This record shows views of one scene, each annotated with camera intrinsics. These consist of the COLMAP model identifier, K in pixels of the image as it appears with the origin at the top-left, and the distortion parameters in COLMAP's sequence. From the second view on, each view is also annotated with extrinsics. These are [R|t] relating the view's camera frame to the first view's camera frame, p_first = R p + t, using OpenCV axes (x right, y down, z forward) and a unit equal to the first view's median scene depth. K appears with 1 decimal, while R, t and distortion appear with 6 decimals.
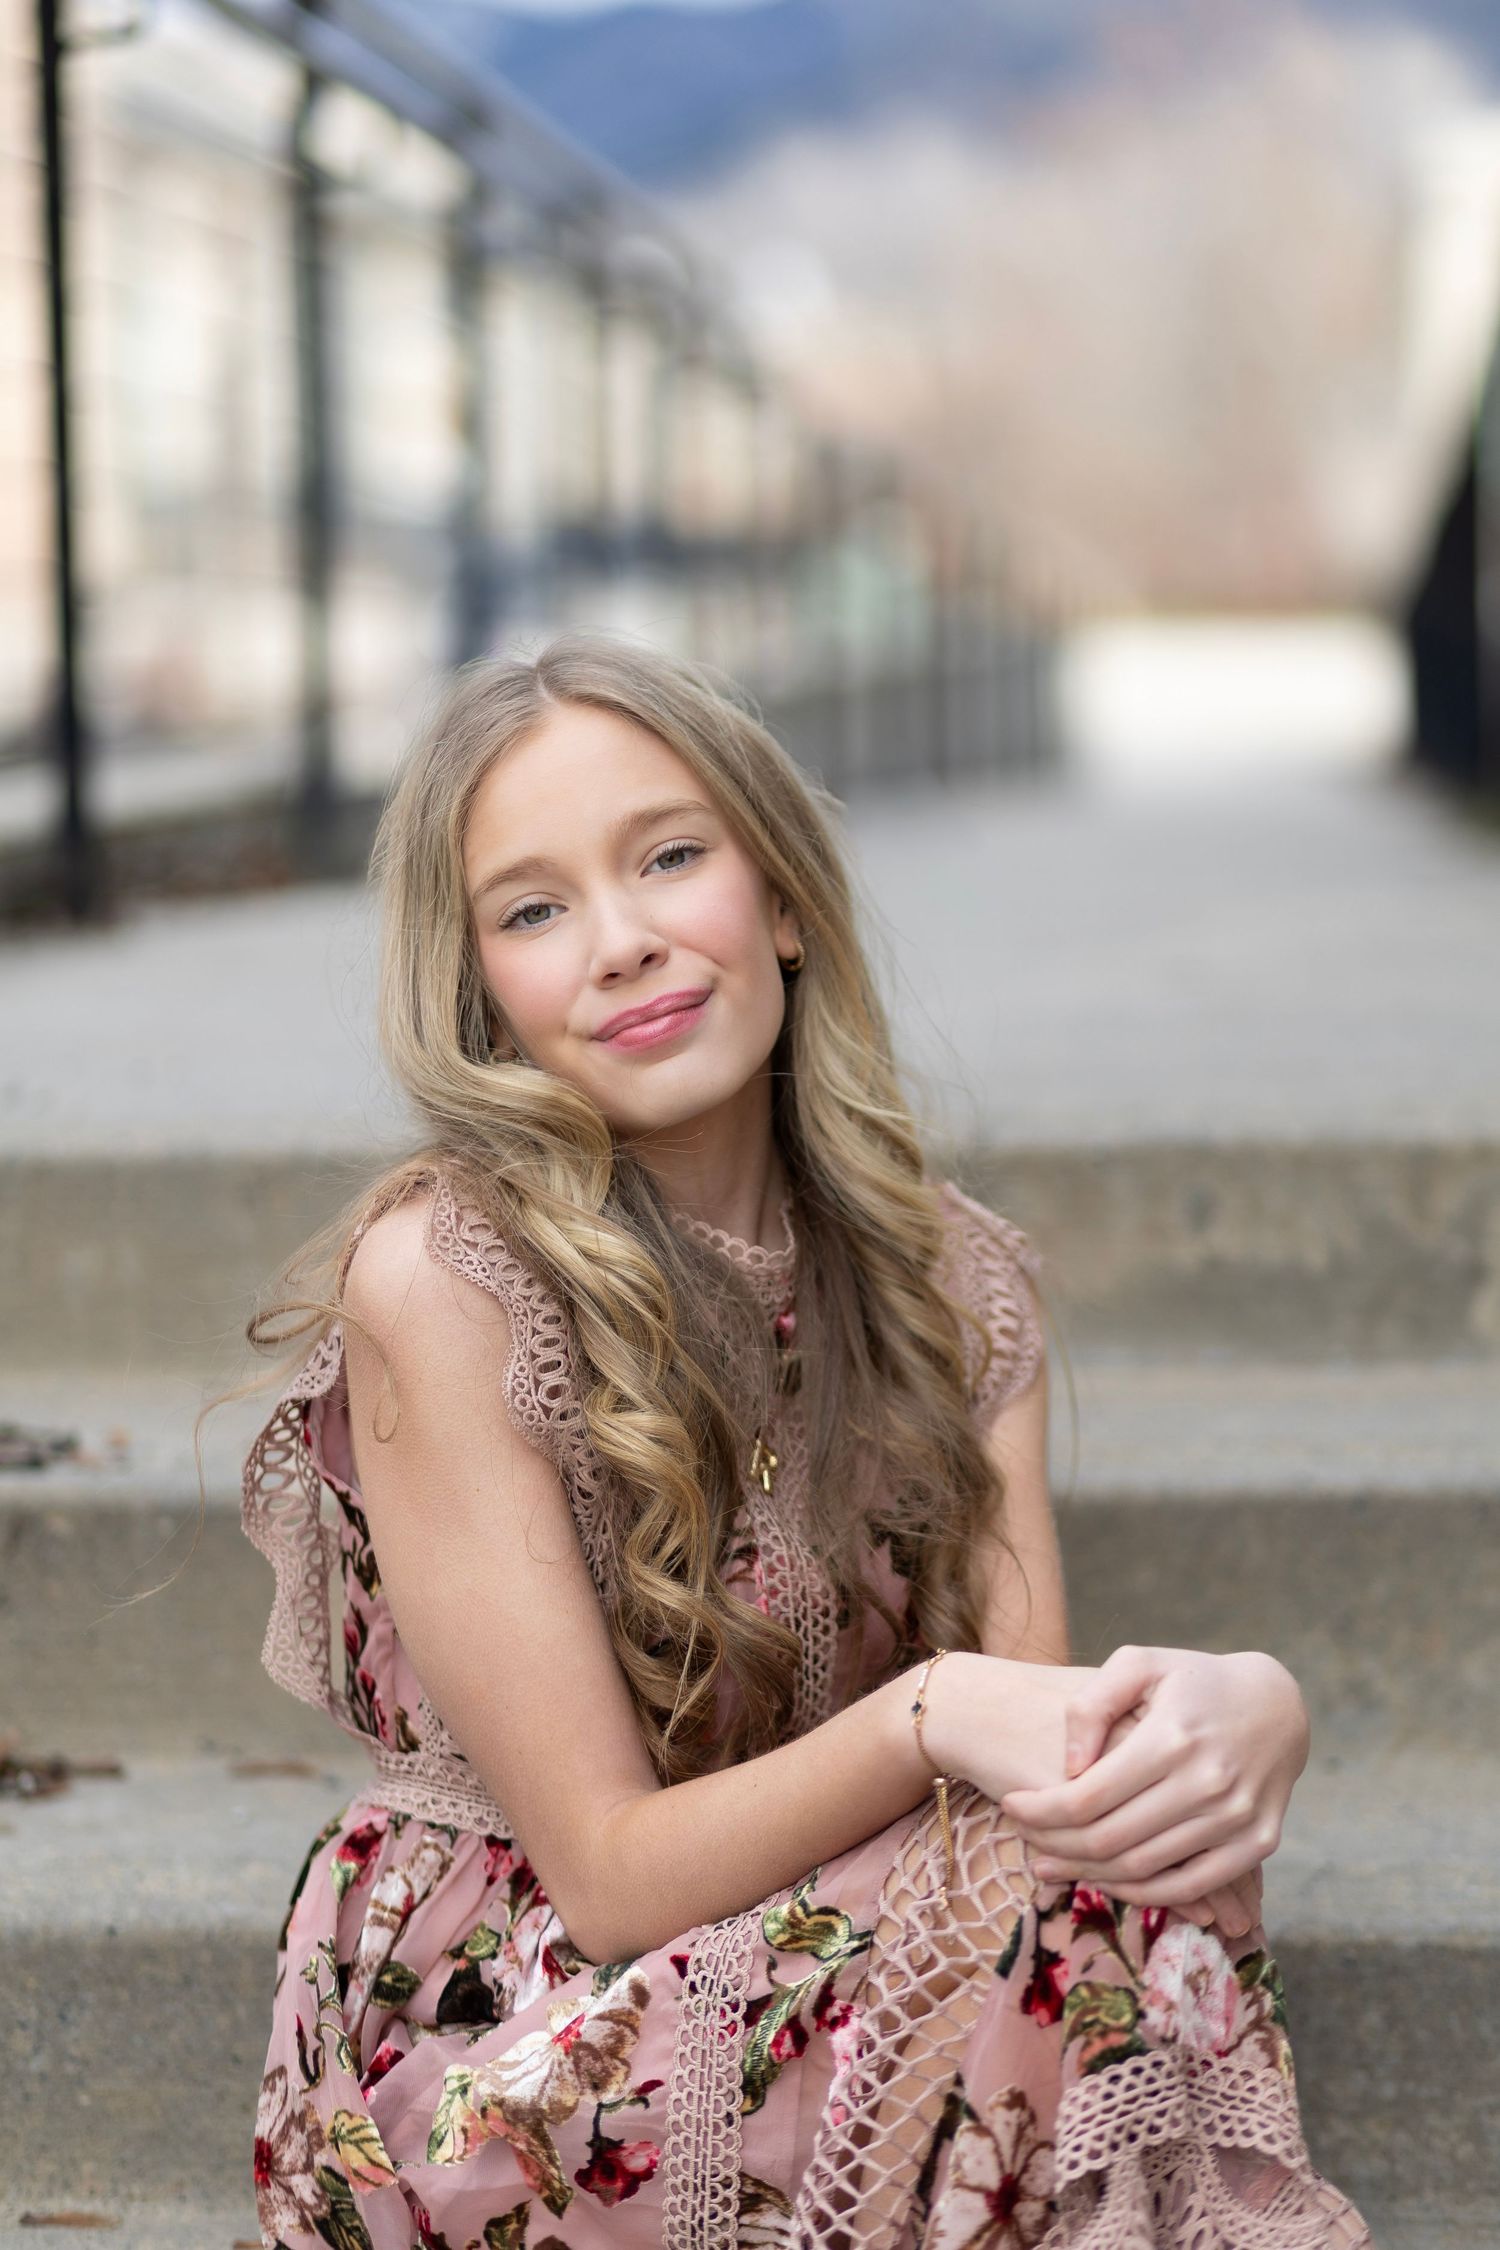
lens RADIAL K [[5208.8, 0, 743.6], [0, 5208.8, 1083.3], [0, 0, 1]] dist [0.094788, -0.103998]
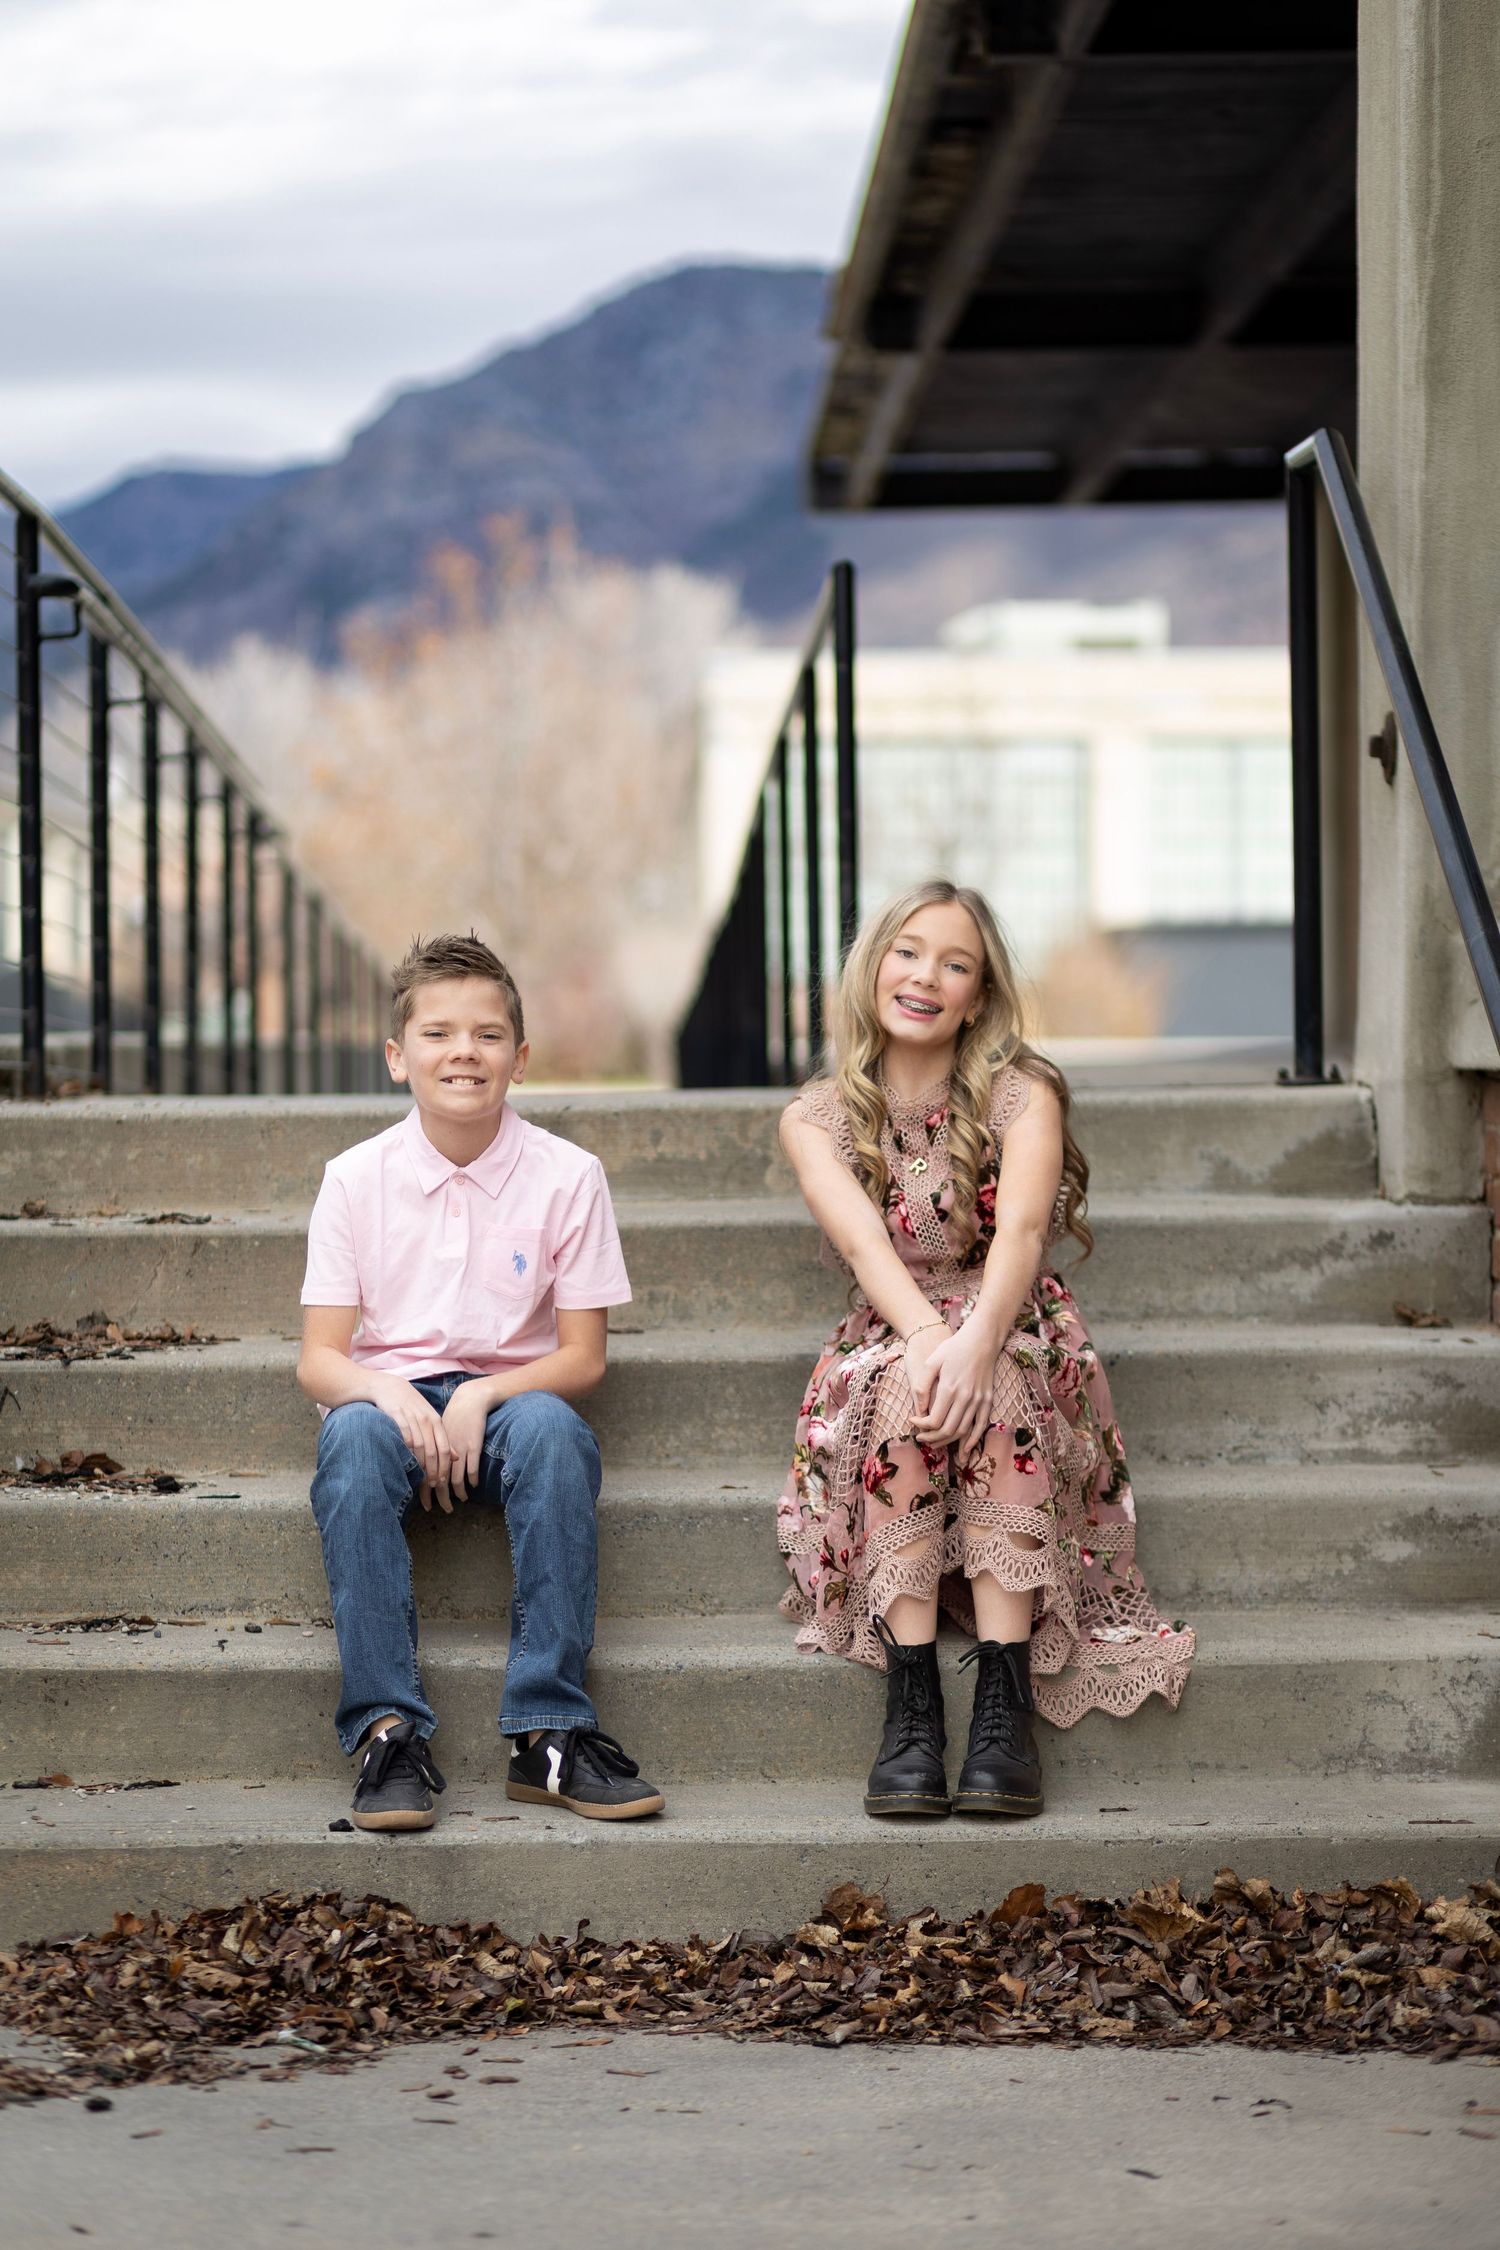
lens RADIAL K [[5208.8, 0, 743.6], [0, 5208.8, 1083.3], [0, 0, 1]] dist [0.094788, -0.103998]
pose [[0.990422, 0.007449, 0.137873, -0.227088], [0.005841, 0.995389, -0.095743, 0.252510], [-0.137950, 0.095631, 0.985812, -1.547508]]
